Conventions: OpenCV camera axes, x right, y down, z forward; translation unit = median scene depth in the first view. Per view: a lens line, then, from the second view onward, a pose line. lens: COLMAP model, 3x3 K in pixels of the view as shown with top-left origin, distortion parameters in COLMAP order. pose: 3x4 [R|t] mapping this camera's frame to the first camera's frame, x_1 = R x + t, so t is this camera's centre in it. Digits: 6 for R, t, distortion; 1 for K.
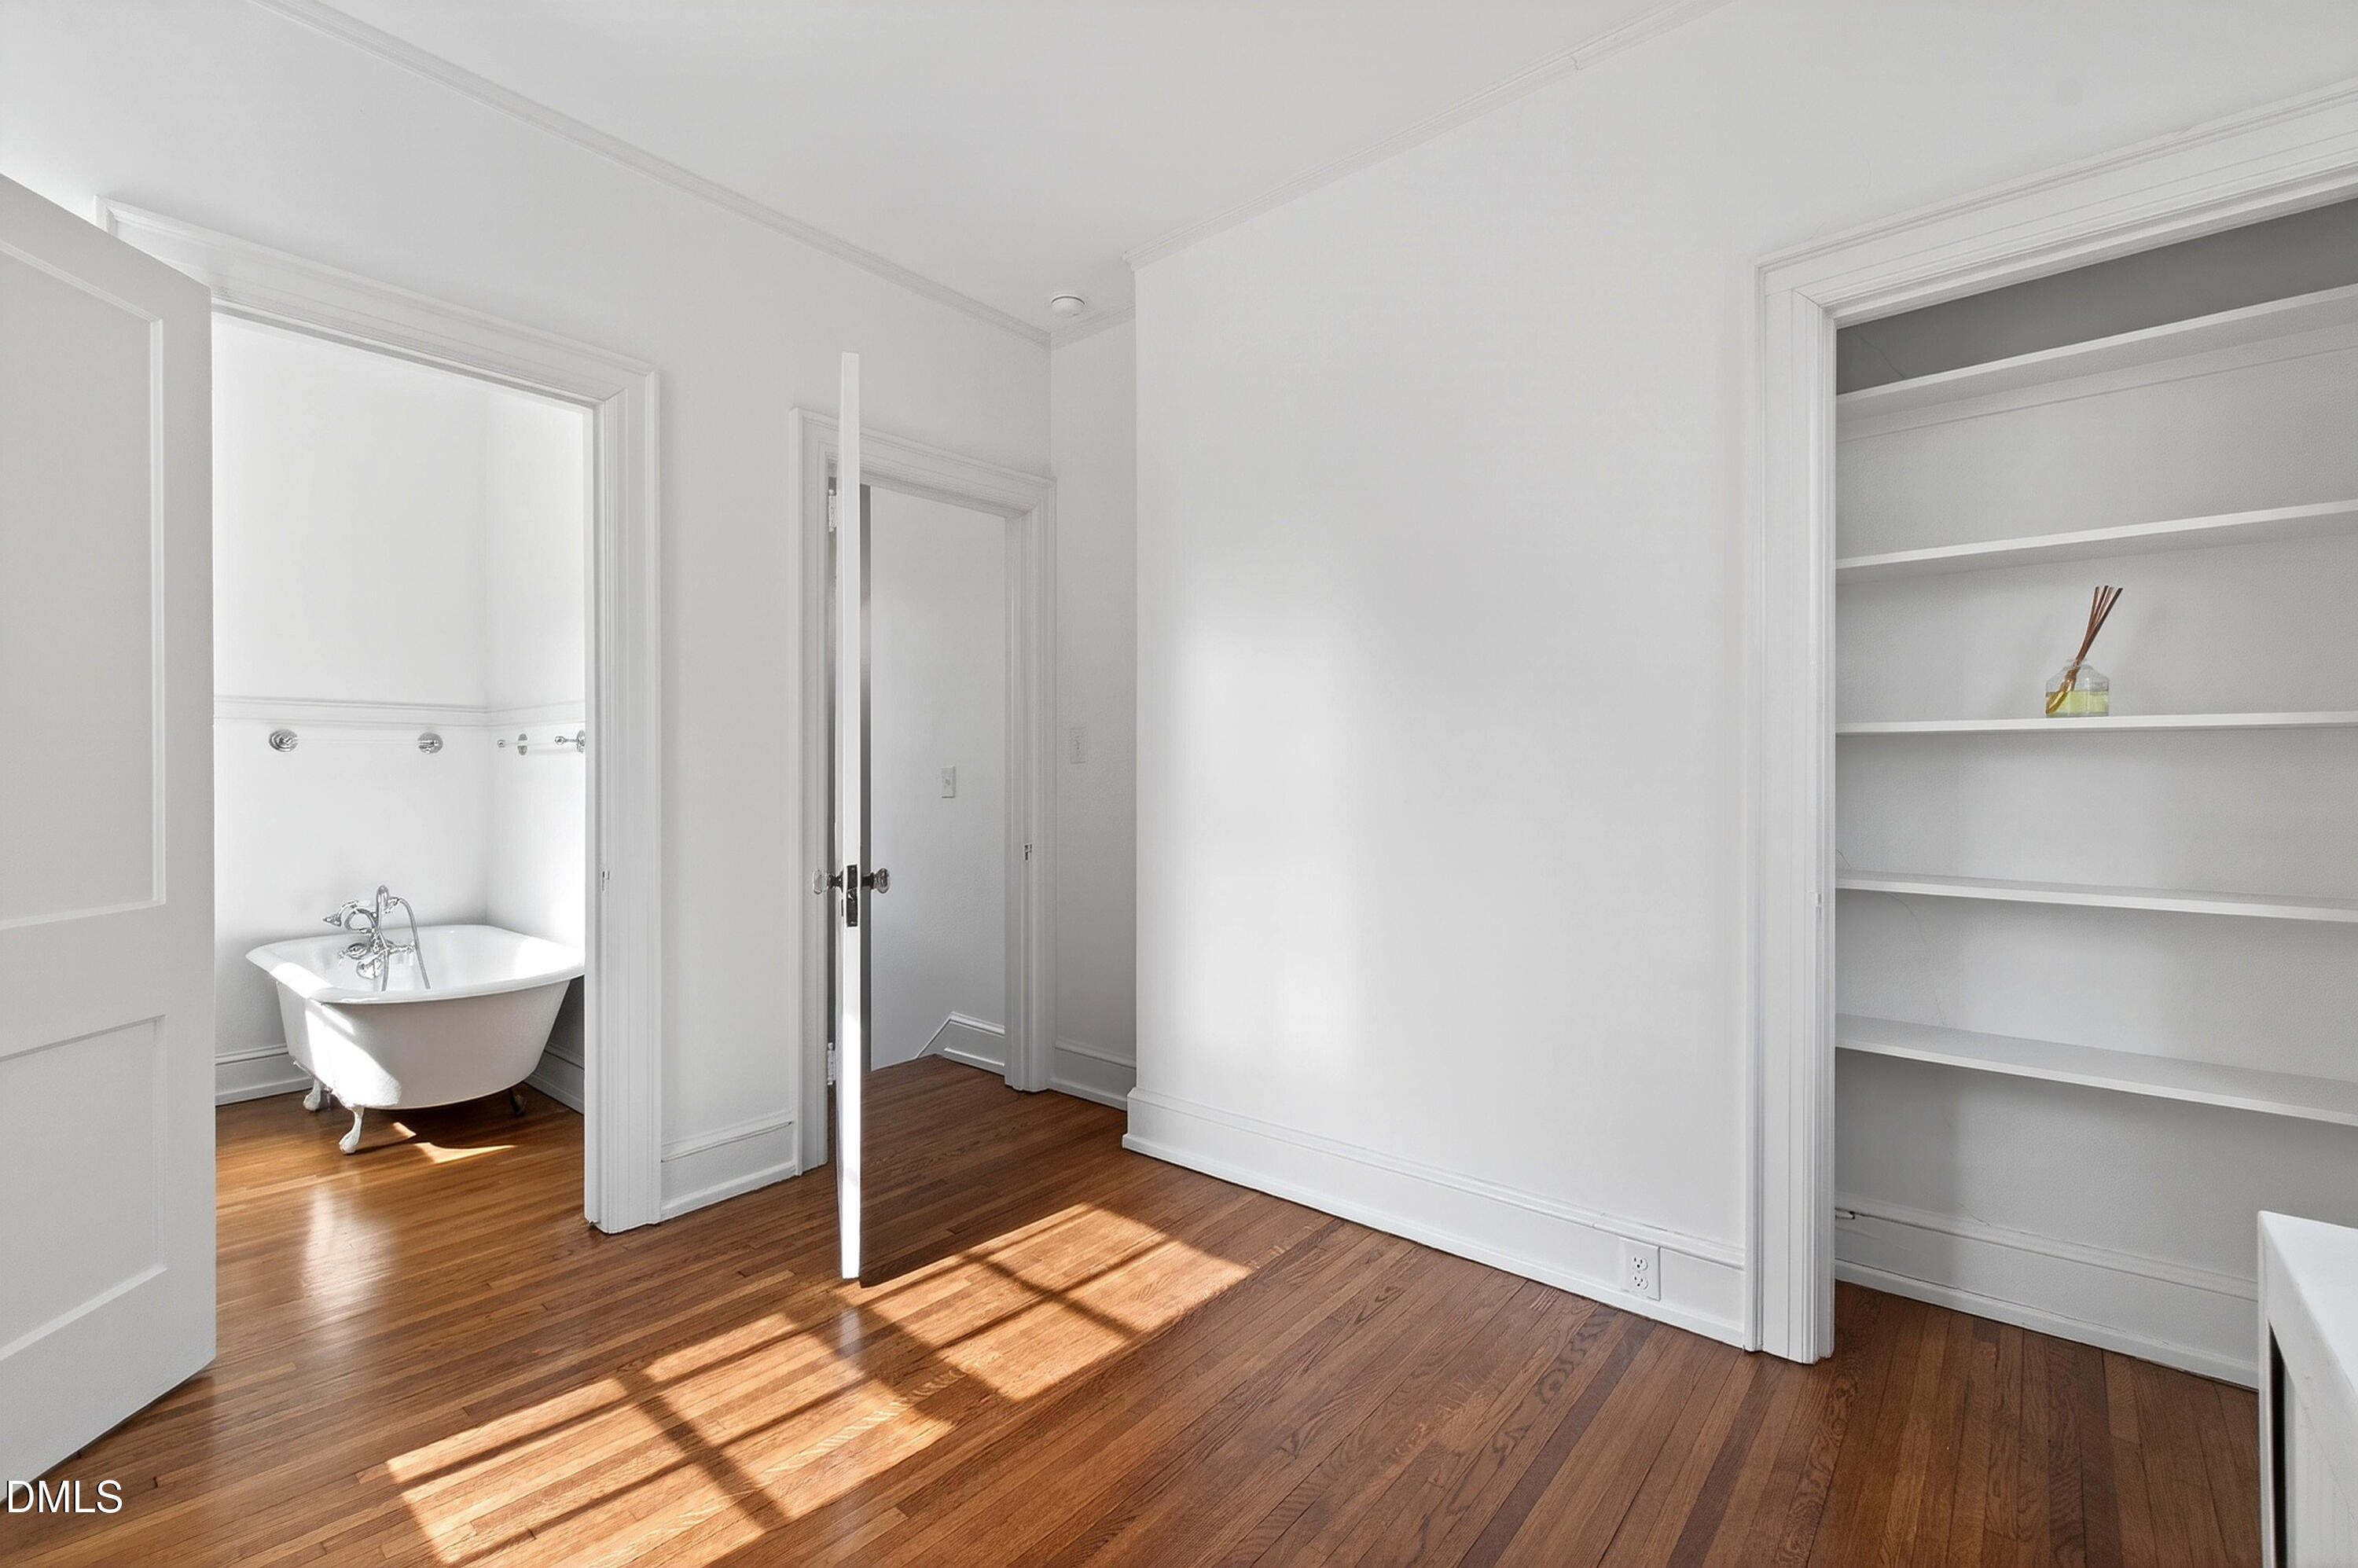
lens RADIAL K [[1031.5, 0, 1177.8], [0, 1031.5, 778.3], [0, 0, 1]] dist [-0.002599, -0.000347]
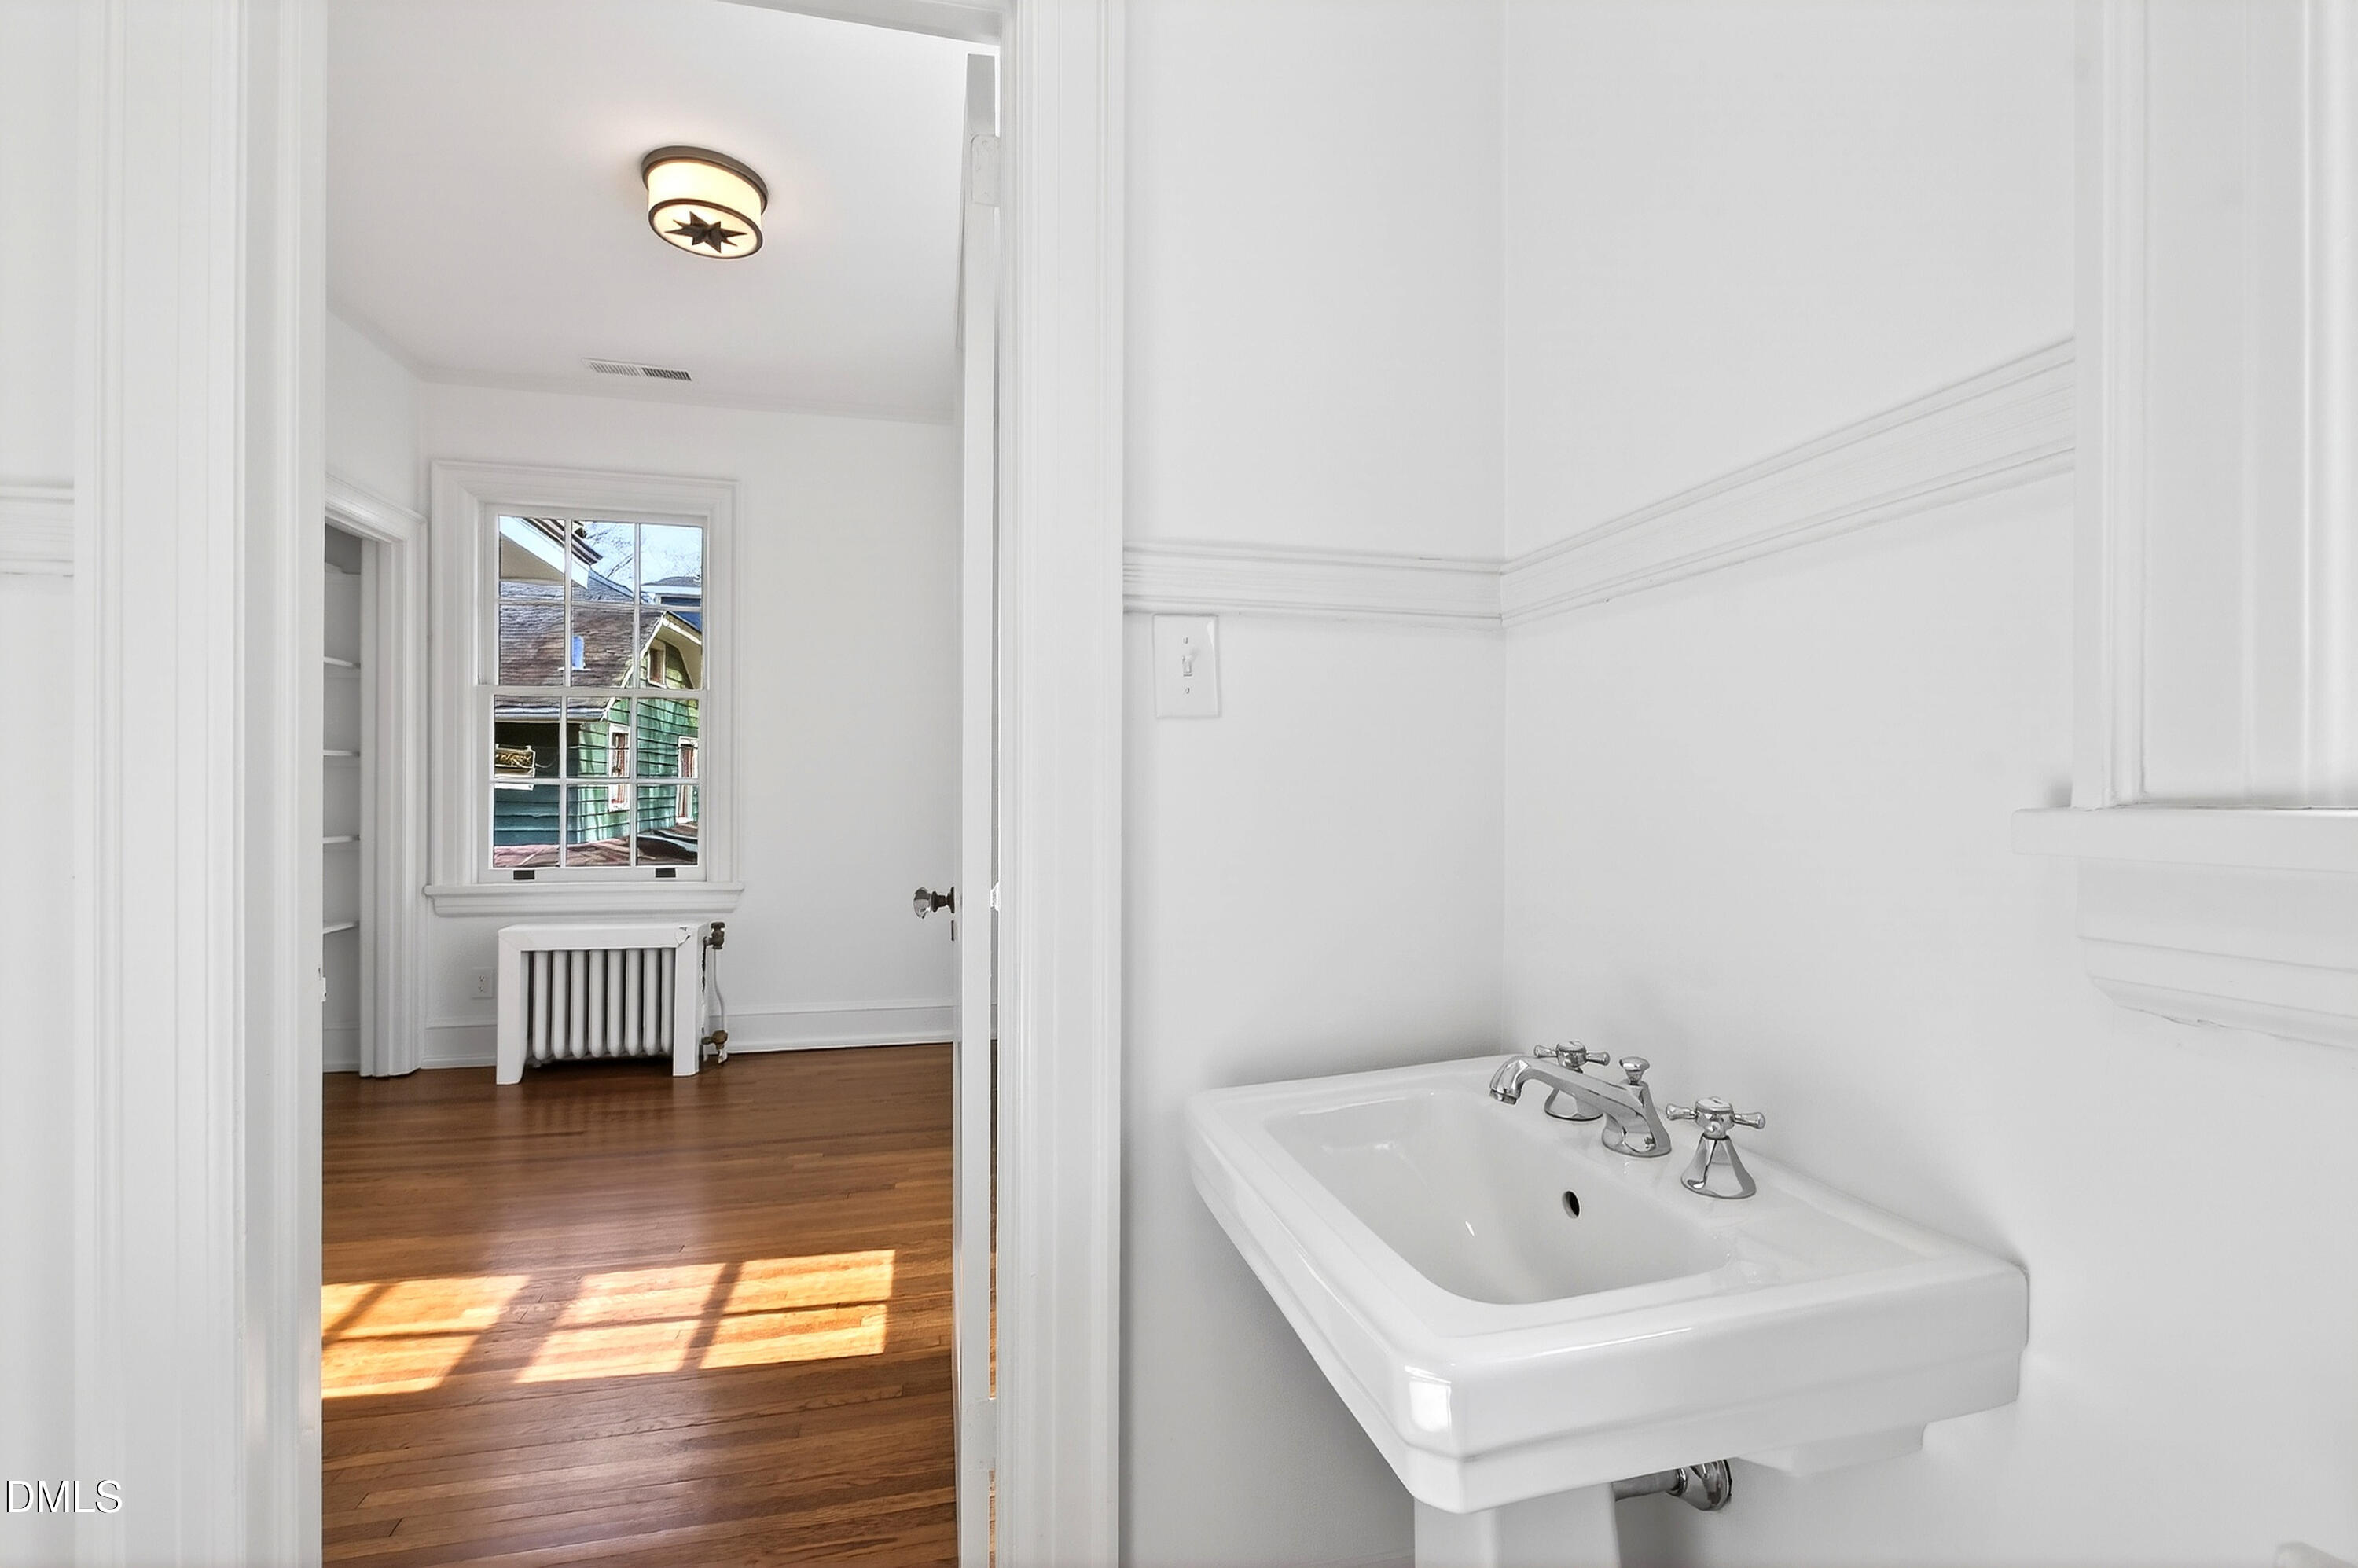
lens RADIAL K [[1031.5, 0, 1184.5], [0, 1031.5, 773.2], [0, 0, 1]] dist [-0.002599, -0.000347]
pose [[-0.818598, 0.001418, 0.574365, -1.613595], [0.001196, 0.999999, -0.000763, -0.005714], [-0.574365, 0.000063, -0.818599, 1.654489]]
